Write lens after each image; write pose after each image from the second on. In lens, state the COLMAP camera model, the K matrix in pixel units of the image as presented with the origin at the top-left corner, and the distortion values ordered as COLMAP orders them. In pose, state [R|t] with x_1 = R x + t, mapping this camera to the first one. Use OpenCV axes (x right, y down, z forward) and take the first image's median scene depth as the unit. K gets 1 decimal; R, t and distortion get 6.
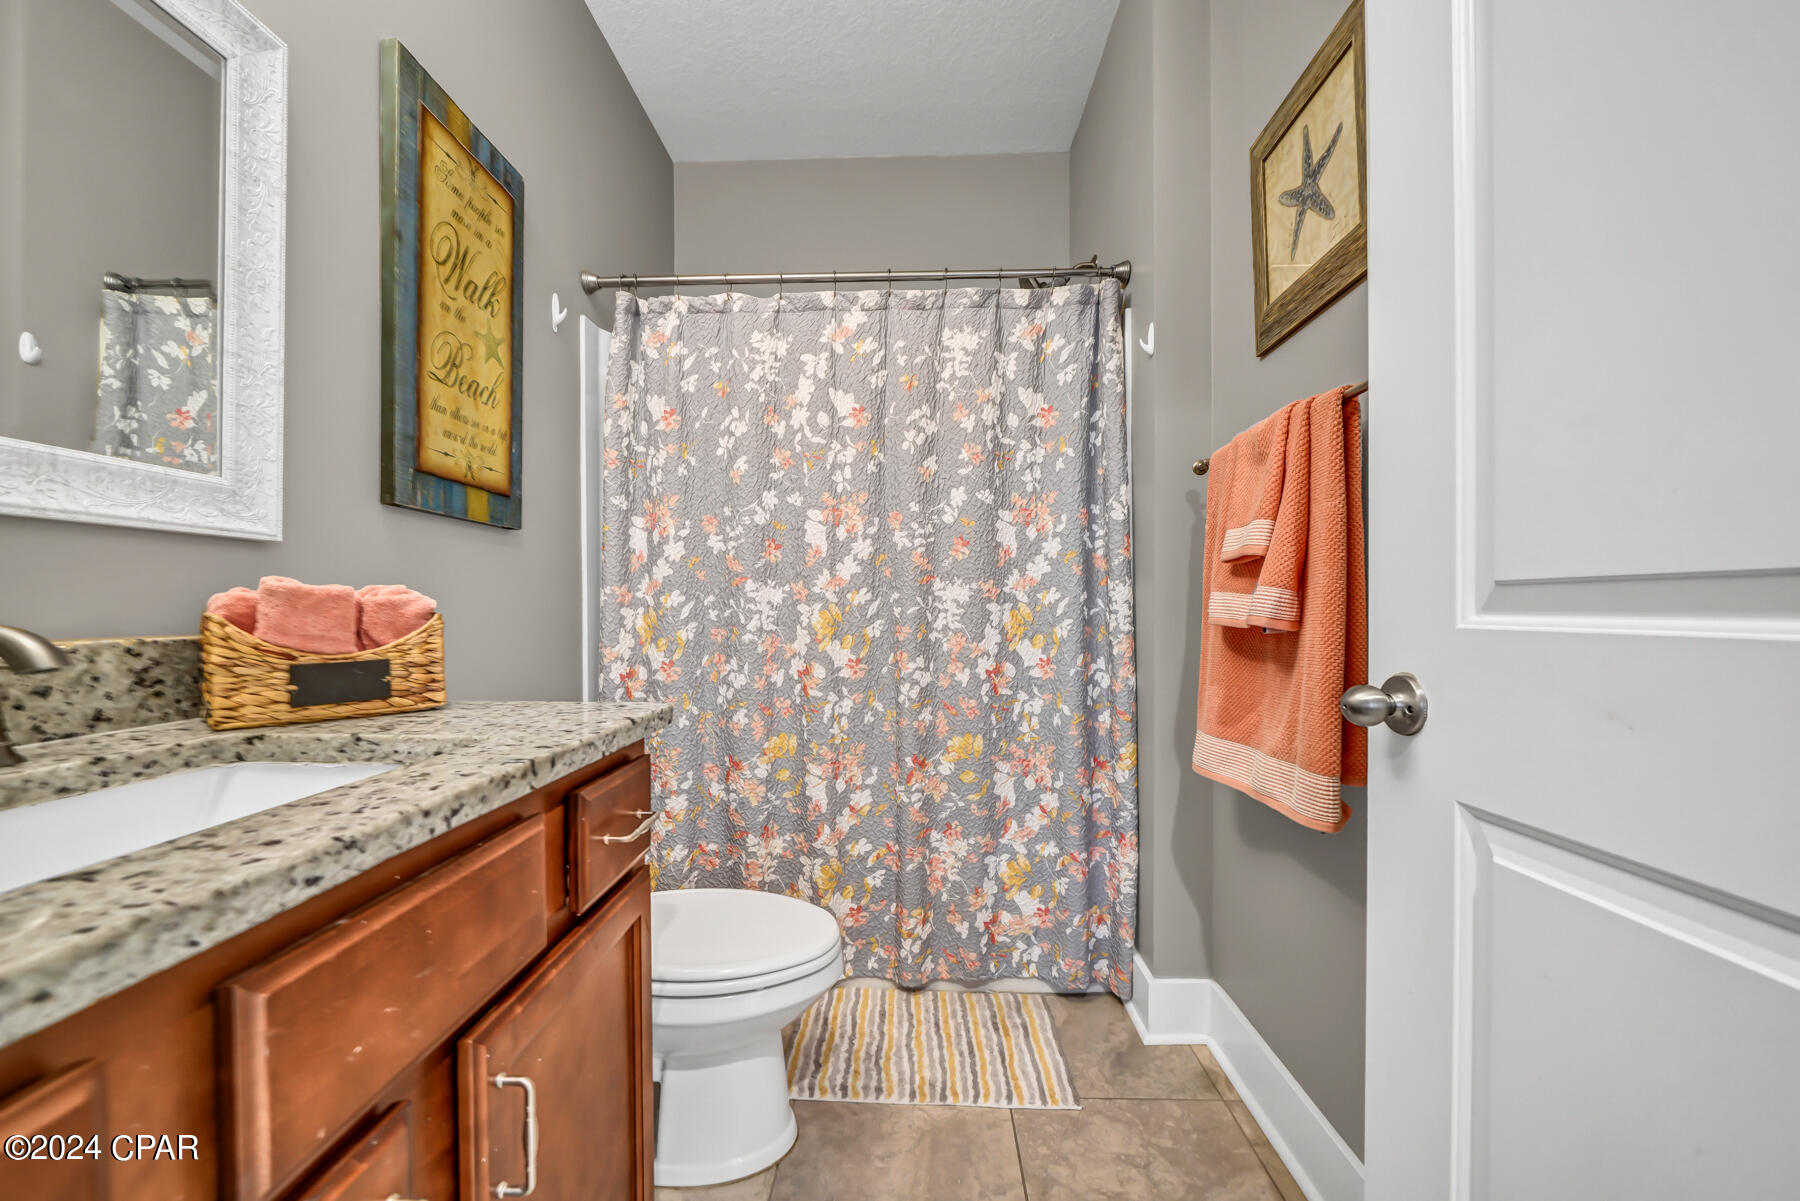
lens RADIAL K [[696.0, 0, 896.0], [0, 696.0, 613.0], [0, 0, 1]] dist [-0.022735, 0.003769]
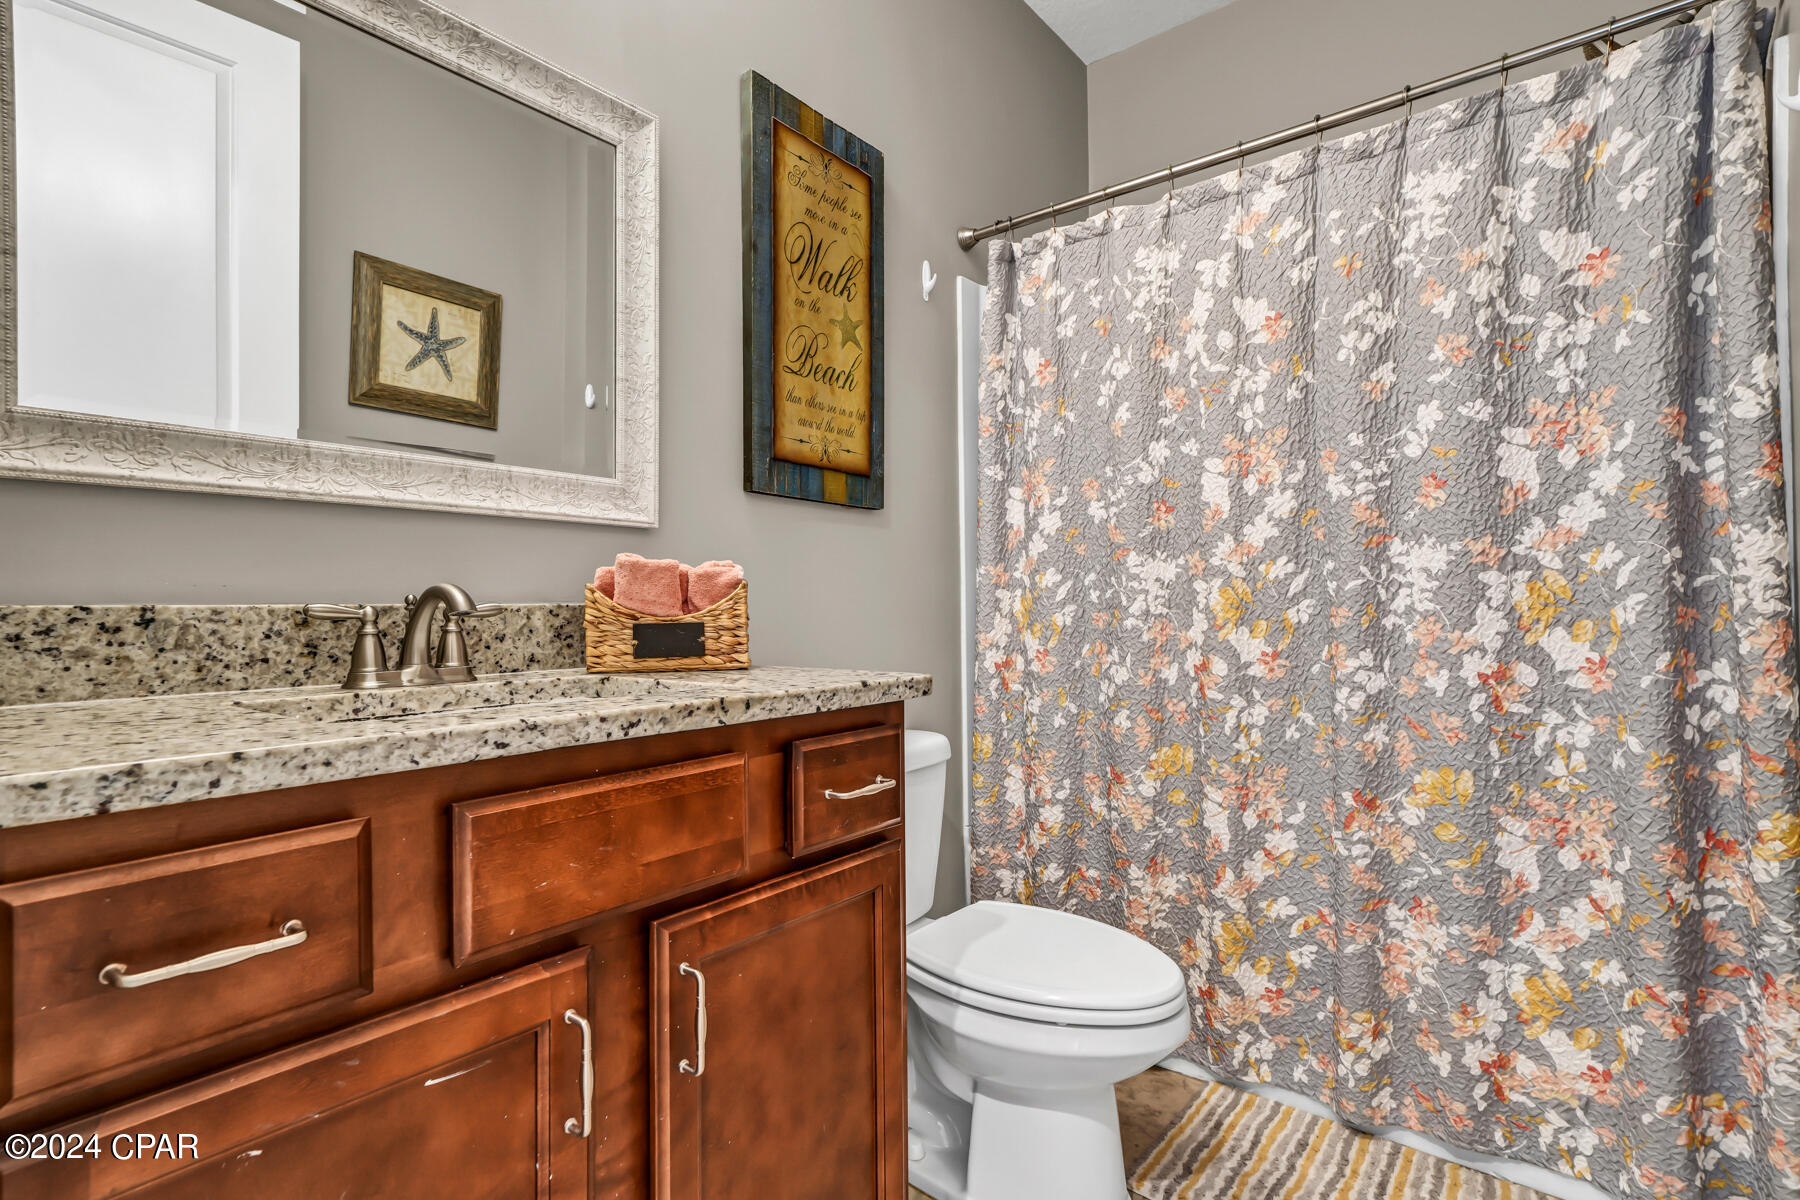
lens RADIAL K [[881.7, 0, 900.0], [0, 881.7, 600.0], [0, 0, 1]] dist [0.001327, 0.002601]
pose [[0.803466, -0.011830, -0.595234, 0.186959], [0.002559, 0.999862, -0.016418, 0.024945], [0.595346, 0.011668, 0.803385, 0.002917]]
